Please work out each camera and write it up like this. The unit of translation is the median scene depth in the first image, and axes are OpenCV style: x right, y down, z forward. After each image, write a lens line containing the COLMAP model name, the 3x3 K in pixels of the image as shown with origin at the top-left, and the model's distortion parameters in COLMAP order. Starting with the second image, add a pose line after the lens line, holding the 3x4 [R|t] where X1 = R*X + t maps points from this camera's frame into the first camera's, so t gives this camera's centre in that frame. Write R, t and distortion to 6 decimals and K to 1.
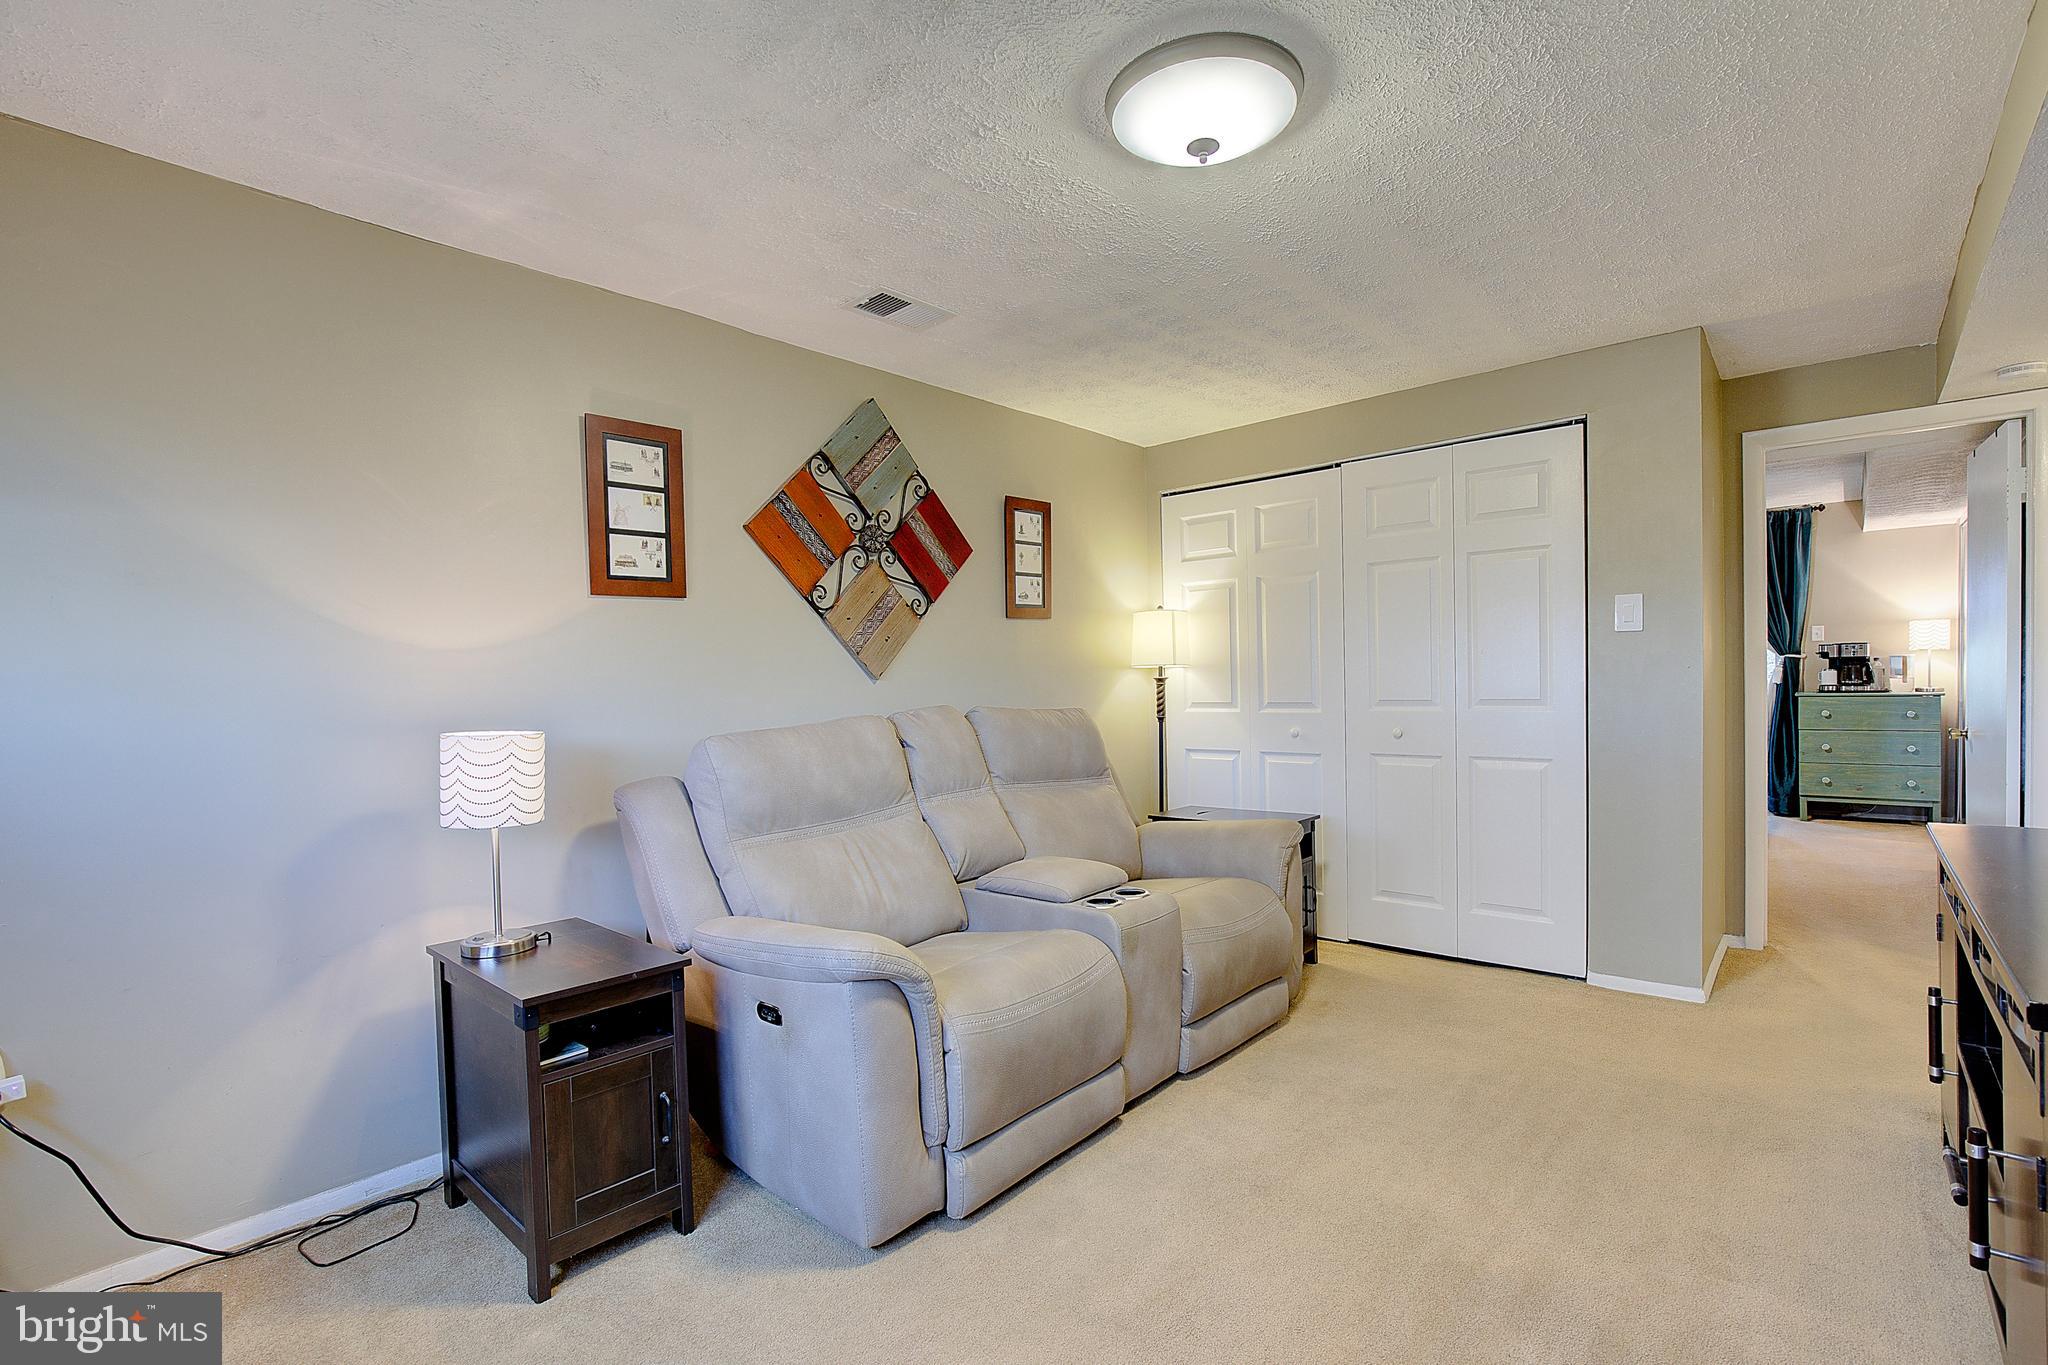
lens RADIAL K [[946.5, 0, 1032.9], [0, 946.5, 702.5], [0, 0, 1]] dist [-0.027109, 0.006410]
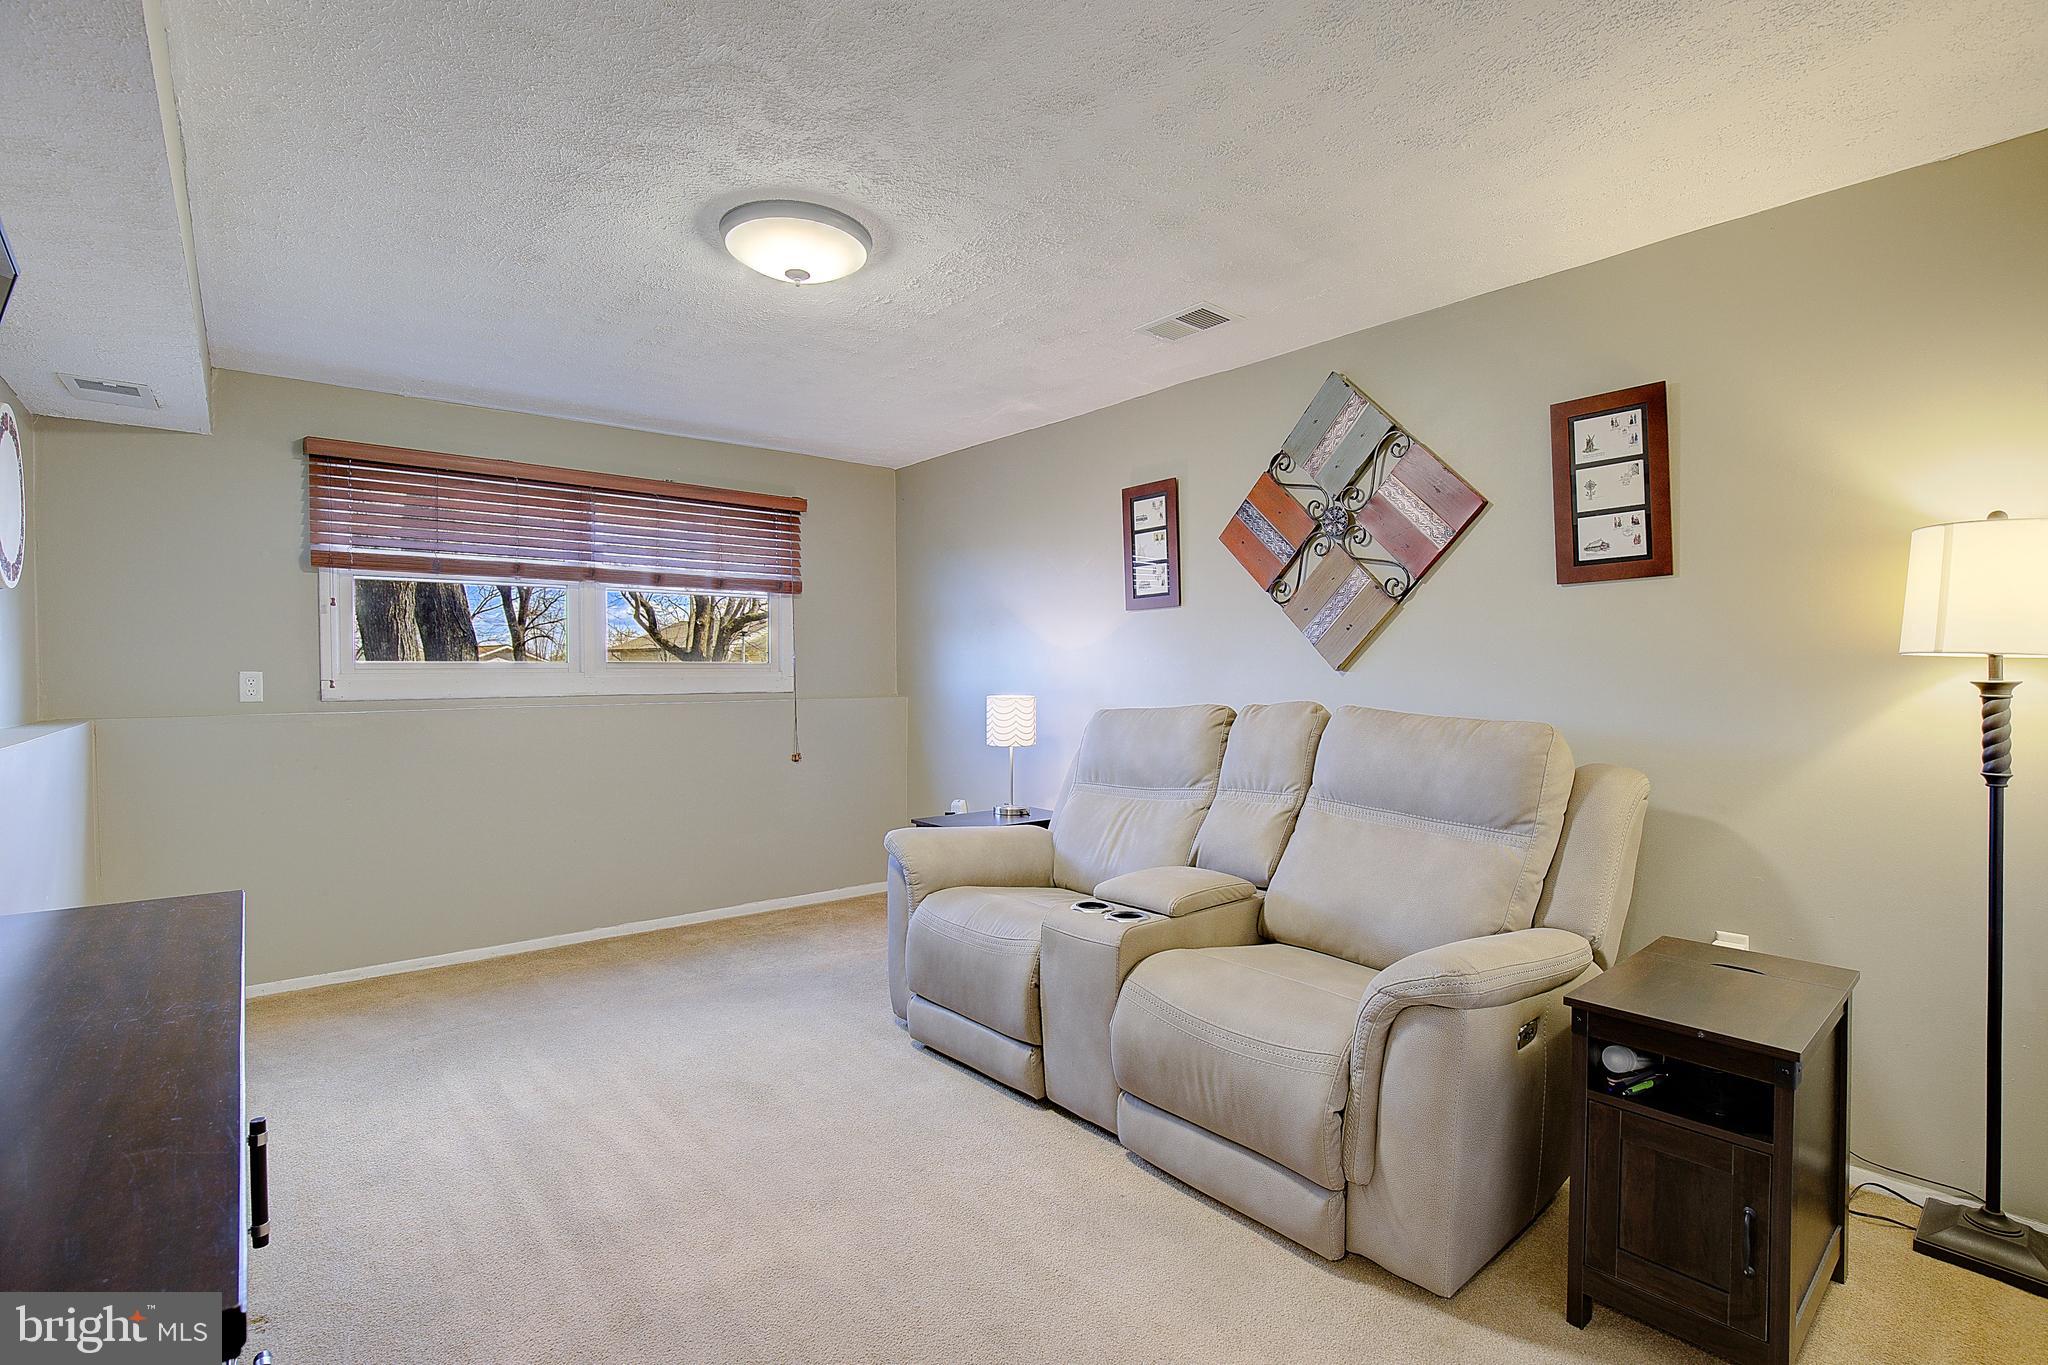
lens RADIAL K [[946.5, 0, 1028.7], [0, 946.5, 691.3], [0, 0, 1]] dist [-0.027109, 0.006410]
pose [[-0.151252, 0.030755, -0.988017, 0.750536], [-0.034667, 0.998736, 0.036396, -0.026774], [0.987887, 0.039756, -0.149994, 0.788714]]
